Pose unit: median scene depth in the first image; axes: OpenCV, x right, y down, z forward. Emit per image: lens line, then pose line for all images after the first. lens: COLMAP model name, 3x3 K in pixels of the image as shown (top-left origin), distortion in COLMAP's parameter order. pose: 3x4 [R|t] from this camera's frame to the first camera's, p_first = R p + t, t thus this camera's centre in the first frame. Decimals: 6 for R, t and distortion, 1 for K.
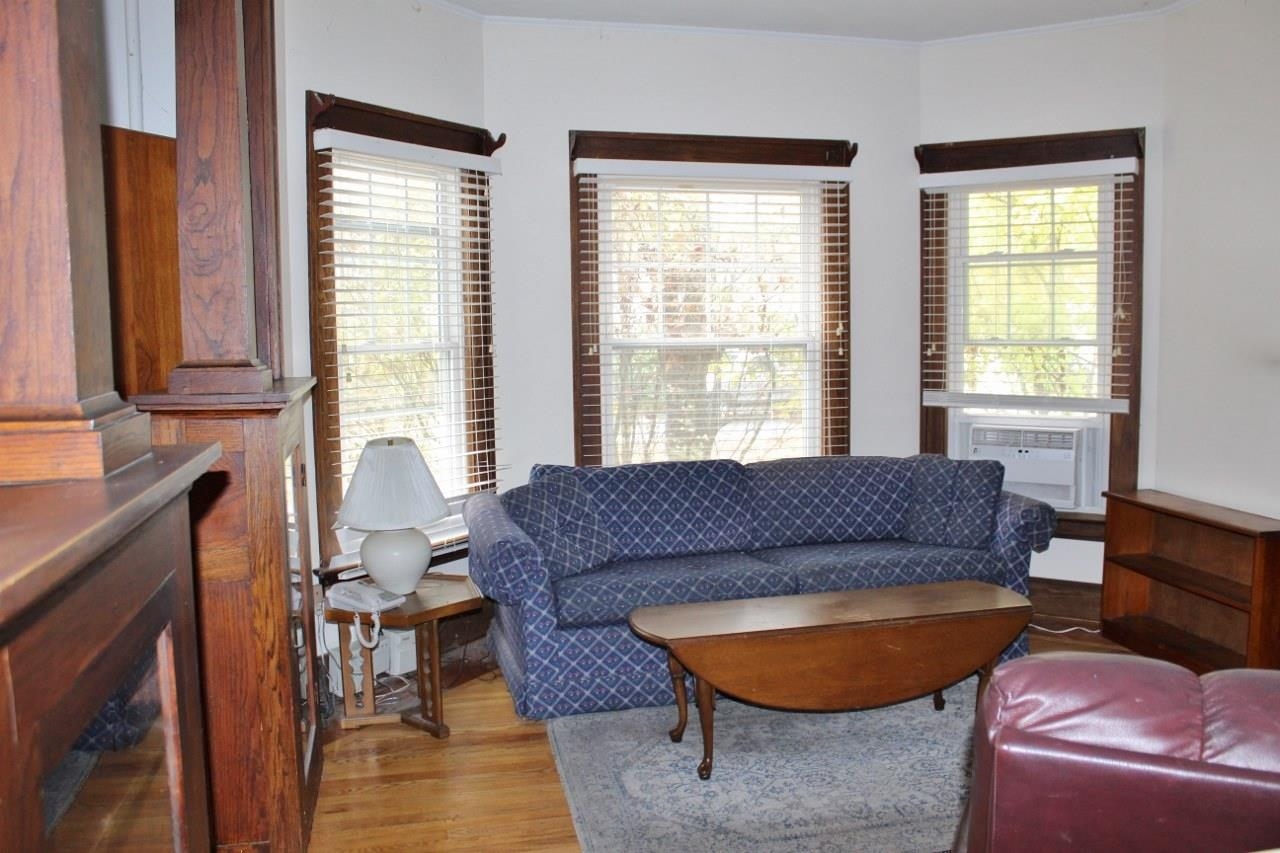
lens RADIAL K [[1068.2, 0, 640.0], [0, 1068.2, 426.5], [0, 0, 1]] dist [-0.171540, 0.169349]
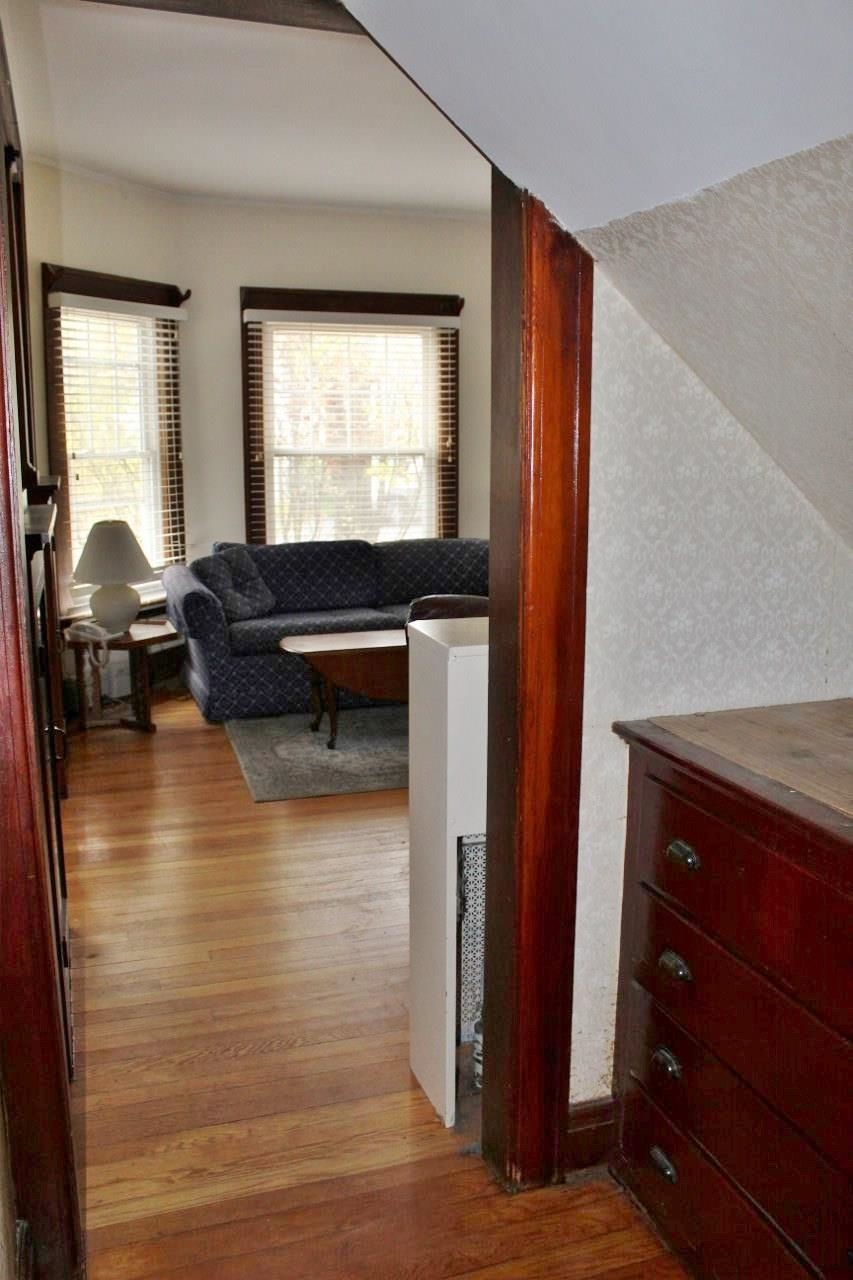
lens RADIAL K [[1068.2, 0, 426.5], [0, 1068.2, 640.0], [0, 0, 1]] dist [-0.171540, 0.169349]
pose [[0.995517, -0.004807, 0.094459, 0.038522], [-0.004655, 0.995008, 0.099691, 0.022565], [-0.094467, -0.099683, 0.990525, -0.347987]]
